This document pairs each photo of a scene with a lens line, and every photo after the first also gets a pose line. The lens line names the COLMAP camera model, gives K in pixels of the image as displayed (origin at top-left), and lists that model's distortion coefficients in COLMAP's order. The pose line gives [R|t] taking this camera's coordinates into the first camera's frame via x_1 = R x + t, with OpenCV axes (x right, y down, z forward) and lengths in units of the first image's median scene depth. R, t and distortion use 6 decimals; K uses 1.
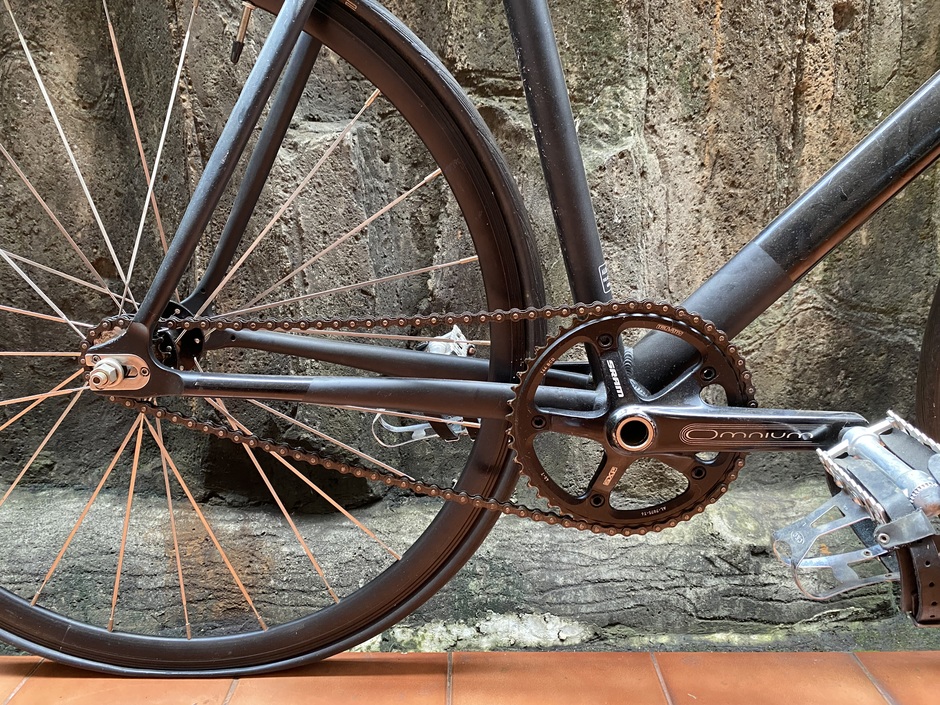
lens RADIAL K [[750.6, 0, 472.3], [0, 750.6, 354.9], [0, 0, 1]] dist [0.004063, -0.003273]
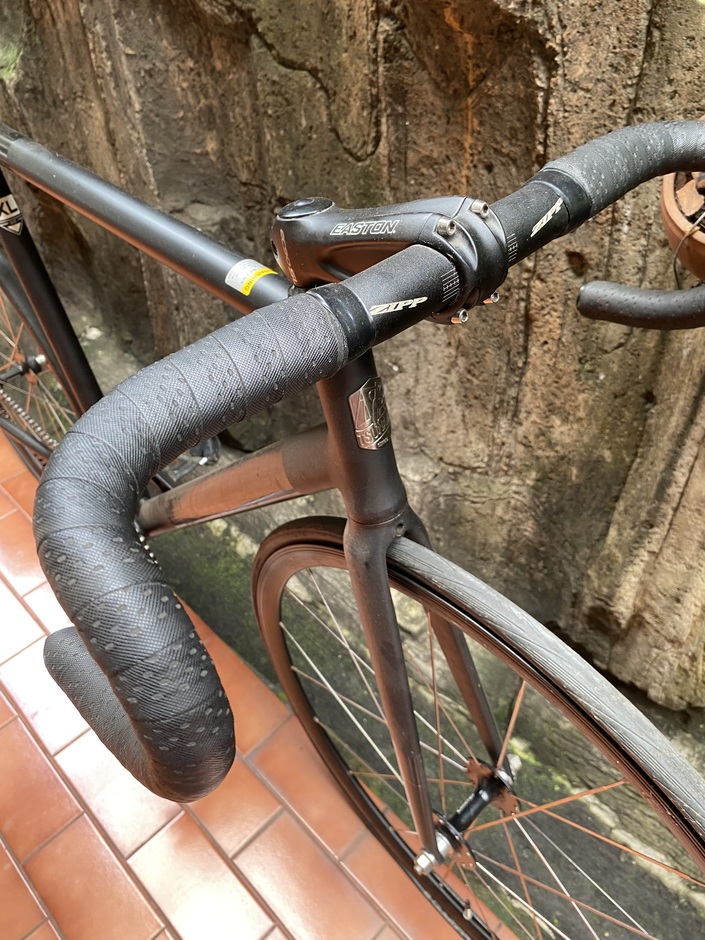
lens RADIAL K [[750.6, 0, 353.3], [0, 750.6, 469.7], [0, 0, 1]] dist [0.004063, -0.003273]
pose [[0.698693, 0.493362, -0.518094, 0.862505], [-0.178742, 0.821595, 0.541326, -0.667220], [0.692733, -0.285615, 0.662227, 0.175517]]
